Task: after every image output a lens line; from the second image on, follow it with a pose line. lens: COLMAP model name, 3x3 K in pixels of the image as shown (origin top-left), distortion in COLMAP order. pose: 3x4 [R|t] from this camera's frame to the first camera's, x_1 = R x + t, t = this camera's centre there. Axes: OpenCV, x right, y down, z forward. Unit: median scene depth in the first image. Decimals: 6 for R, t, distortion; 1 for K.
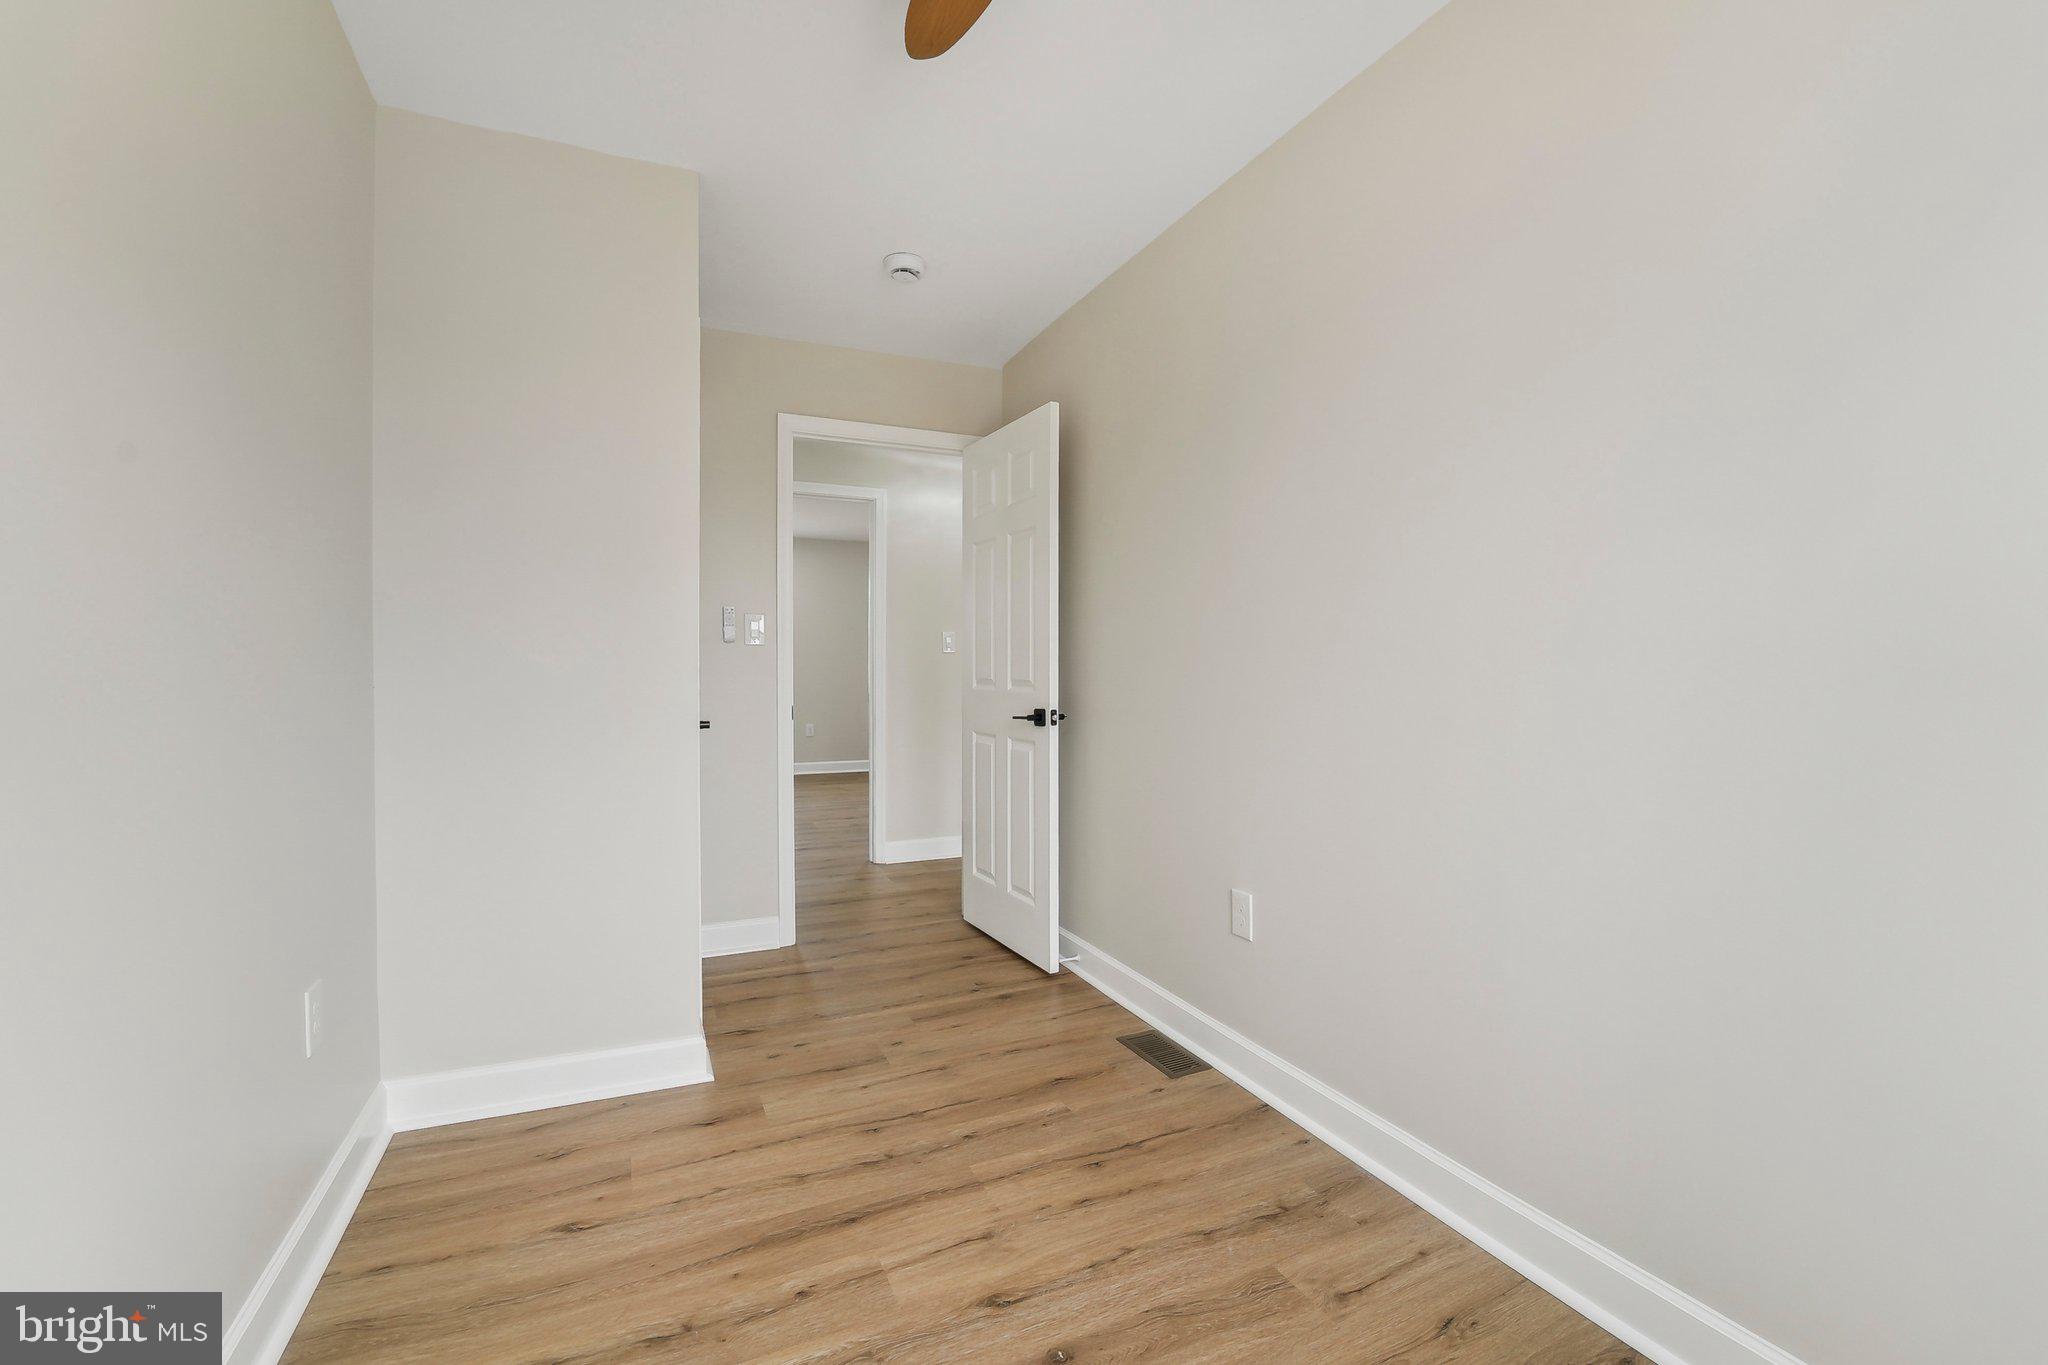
lens RADIAL K [[844.3, 0, 1035.7], [0, 844.3, 678.0], [0, 0, 1]] dist [-0.022759, 0.000201]
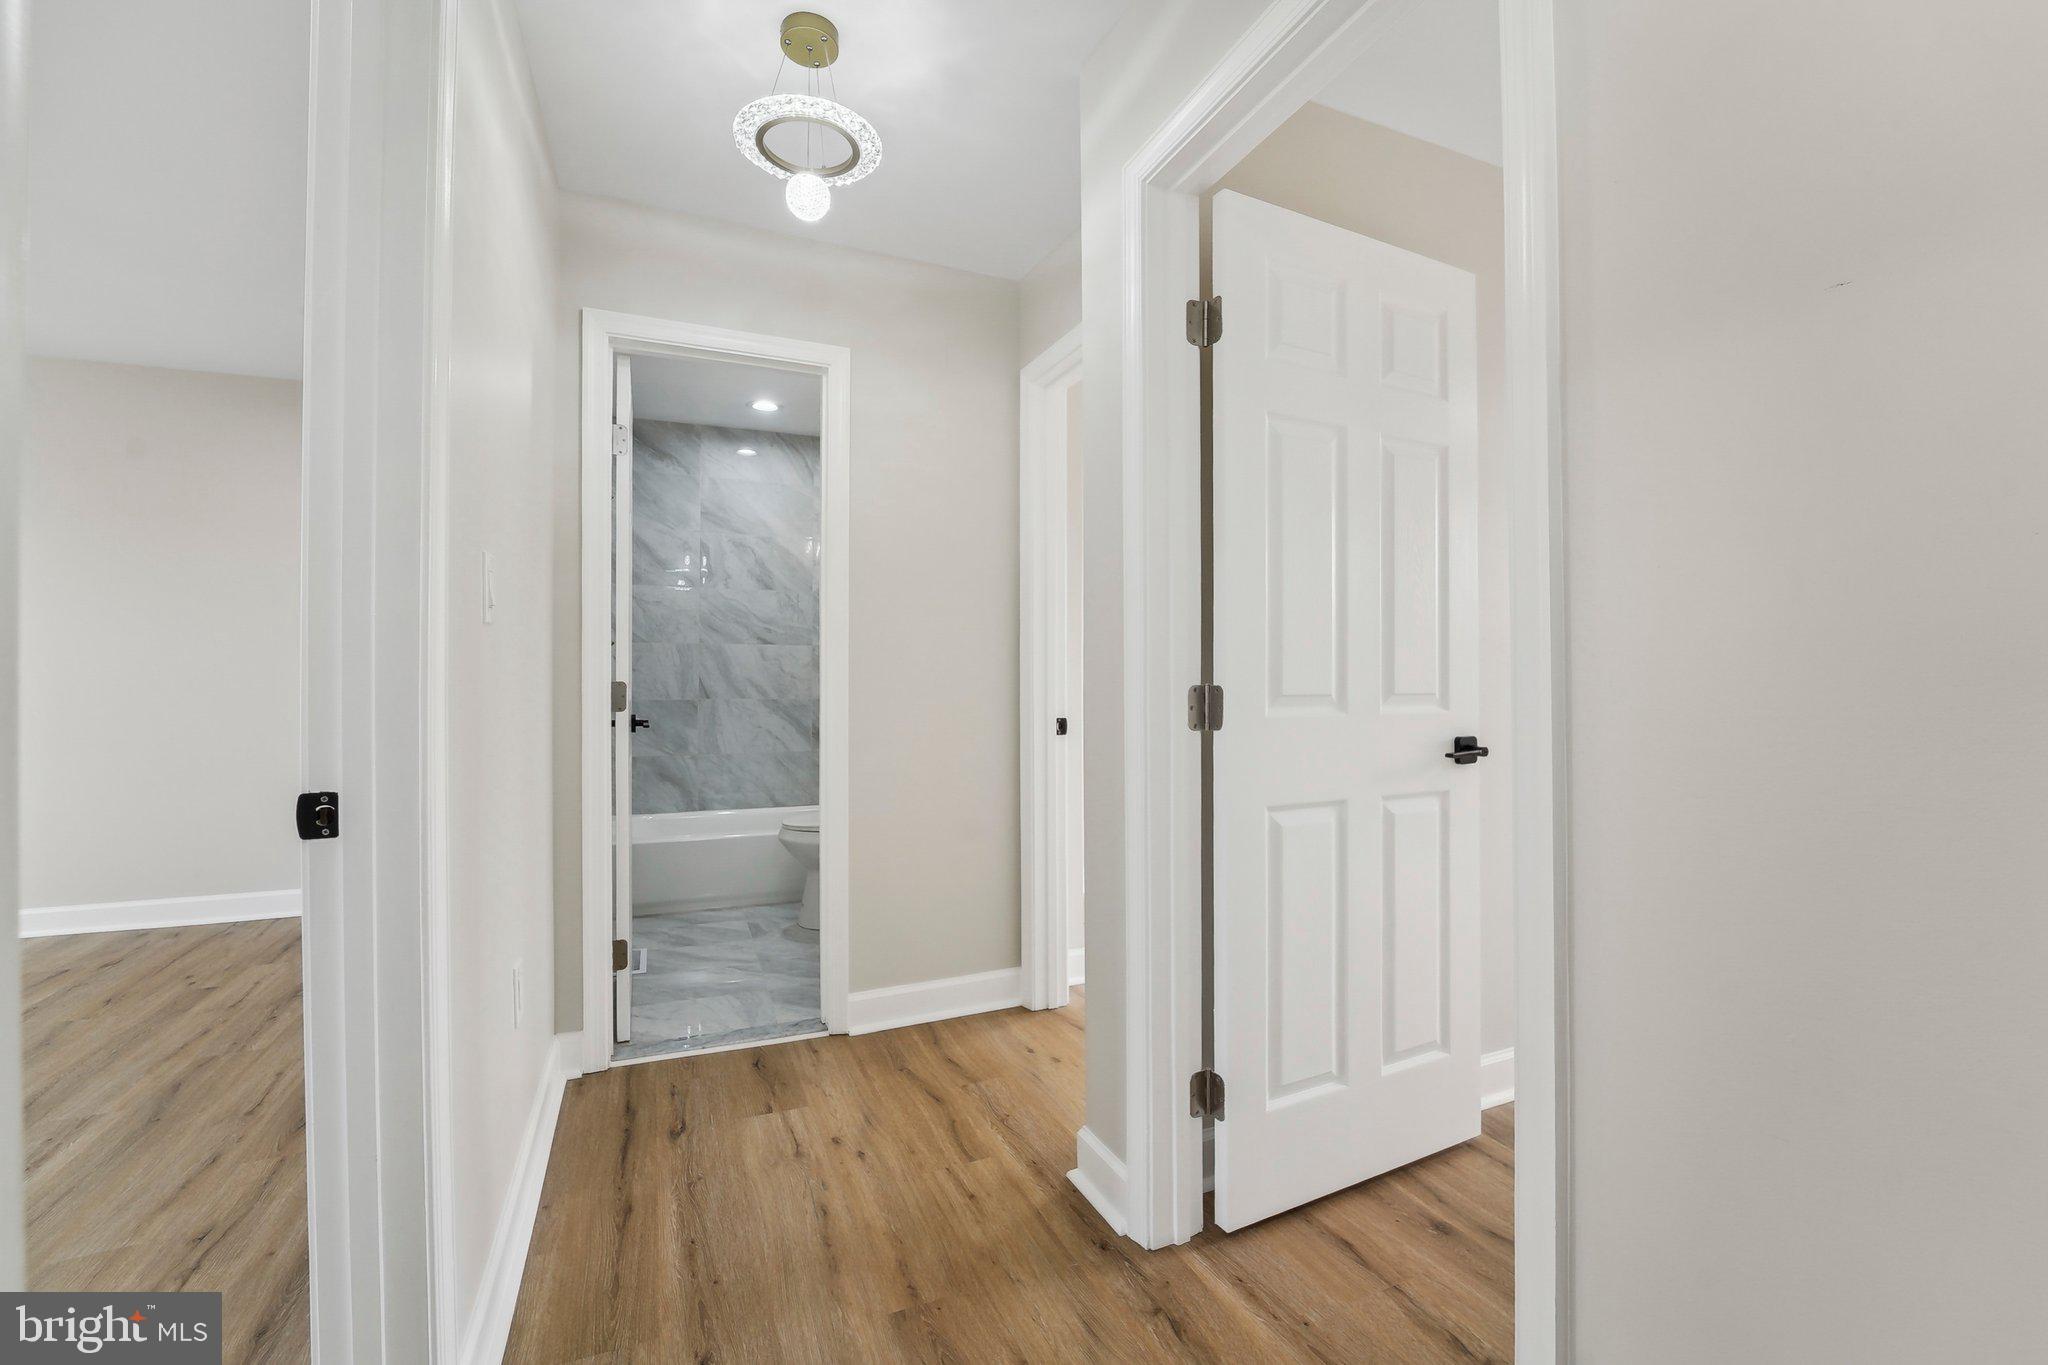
lens RADIAL K [[844.3, 0, 1035.7], [0, 844.3, 678.0], [0, 0, 1]] dist [-0.022759, 0.000201]
pose [[0.032436, 0.002605, 0.999470, -0.604951], [0.006628, 0.999974, -0.002822, -0.007631], [-0.999452, 0.006716, 0.032418, 1.236516]]
